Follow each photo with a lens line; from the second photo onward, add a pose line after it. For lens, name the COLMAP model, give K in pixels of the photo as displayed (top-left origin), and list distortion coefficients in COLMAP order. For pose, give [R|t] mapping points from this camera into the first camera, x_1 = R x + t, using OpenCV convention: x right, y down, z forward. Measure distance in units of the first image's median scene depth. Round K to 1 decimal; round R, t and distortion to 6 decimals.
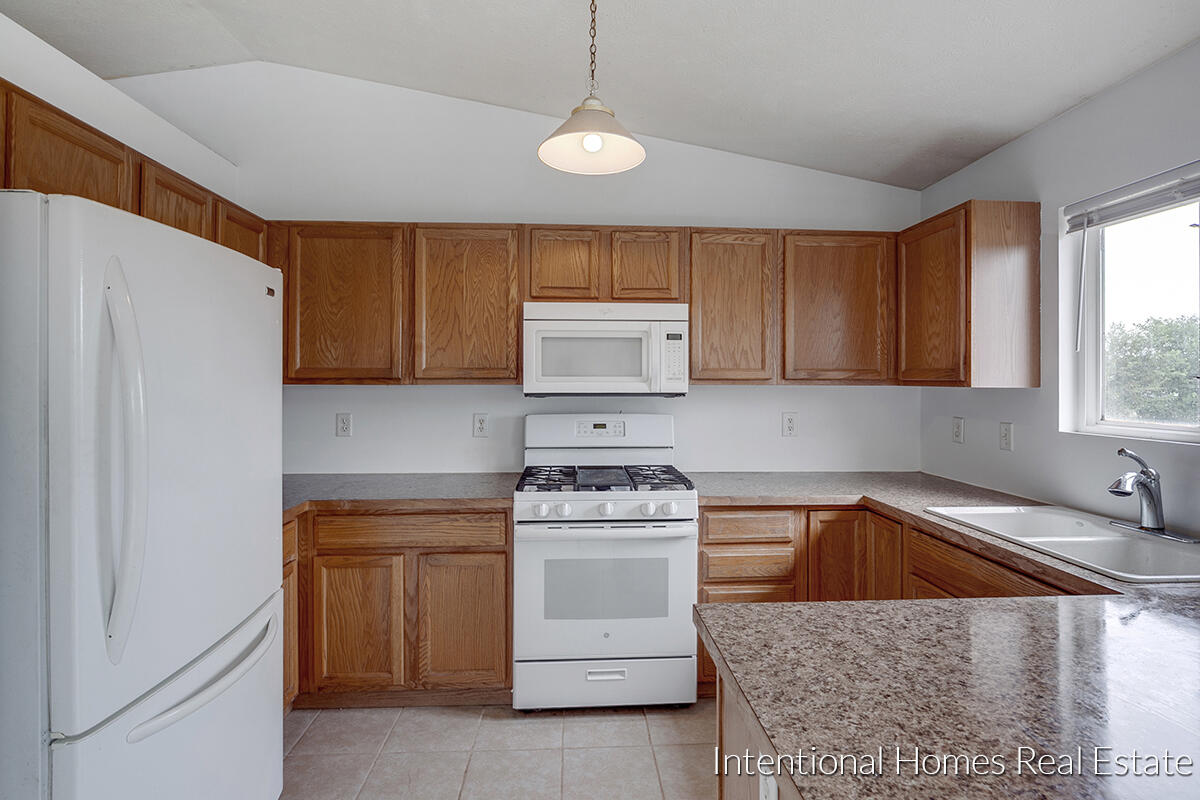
lens RADIAL K [[594.7, 0, 615.8], [0, 594.7, 377.7], [0, 0, 1]] dist [0.000601, 0.001073]
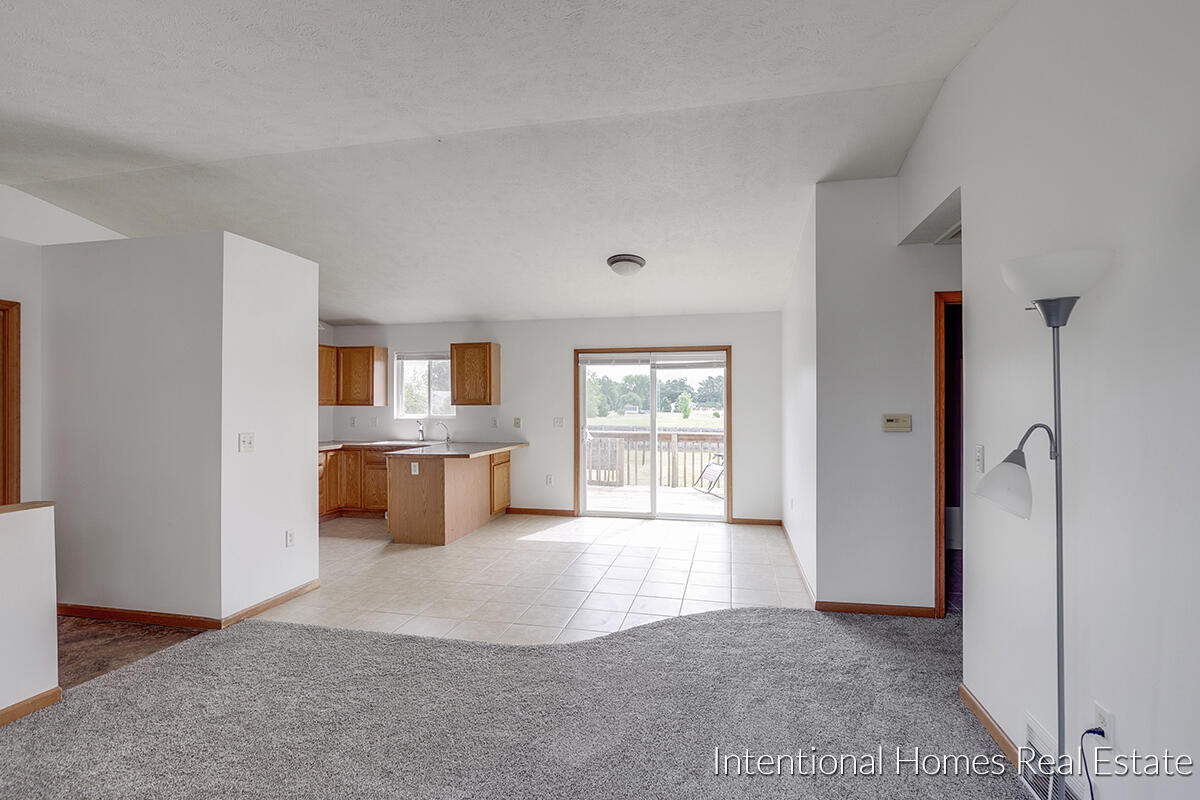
lens RADIAL K [[557.6, 0, 603.1], [0, 557.6, 396.9], [0, 0, 1]] dist [-0.005594, 0.001161]
pose [[0.292371, 0.002988, 0.956300, -1.732975], [-0.004093, 0.999990, -0.001873, -0.028727], [-0.956296, -0.003367, 0.292380, -0.943696]]
